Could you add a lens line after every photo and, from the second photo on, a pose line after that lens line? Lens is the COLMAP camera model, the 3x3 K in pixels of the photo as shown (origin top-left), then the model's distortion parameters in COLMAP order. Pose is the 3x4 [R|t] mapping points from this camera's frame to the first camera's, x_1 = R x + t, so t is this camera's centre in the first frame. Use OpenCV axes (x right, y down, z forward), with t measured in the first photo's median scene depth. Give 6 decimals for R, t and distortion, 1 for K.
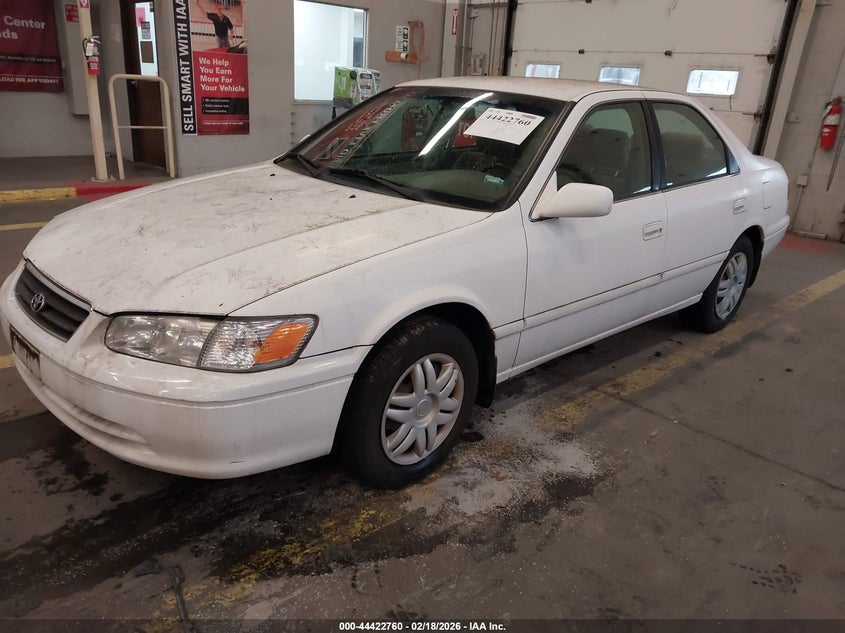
lens RADIAL K [[620.5, 0, 422.5], [0, 620.5, 316.5], [0, 0, 1]] dist [-0.006534, -0.000557]
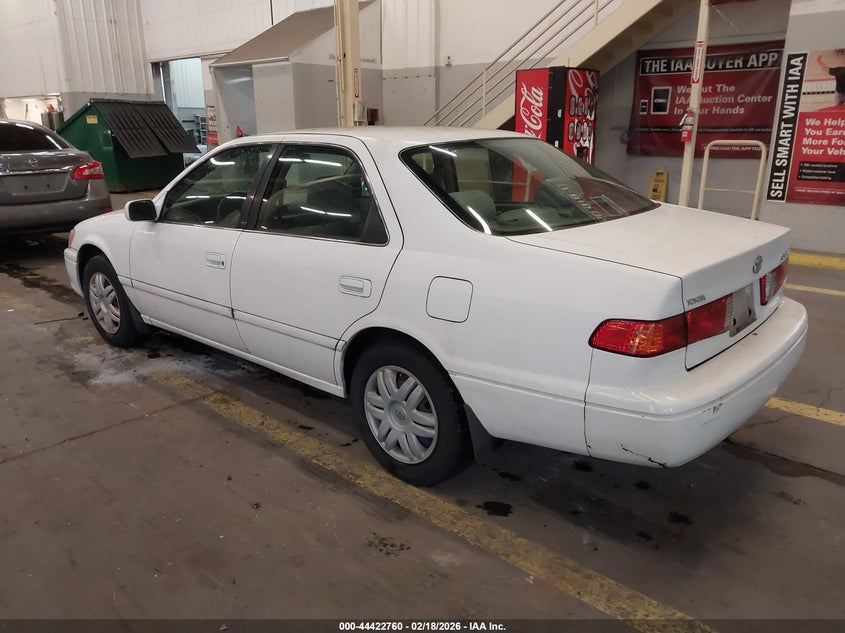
lens RADIAL K [[620.5, 0, 422.5], [0, 620.5, 316.5], [0, 0, 1]] dist [-0.006534, -0.000557]
pose [[0.134074, 0.231435, -0.963567, 0.498710], [-0.338865, 0.924438, 0.174886, -0.120593], [0.931233, 0.303072, 0.202368, 0.385790]]
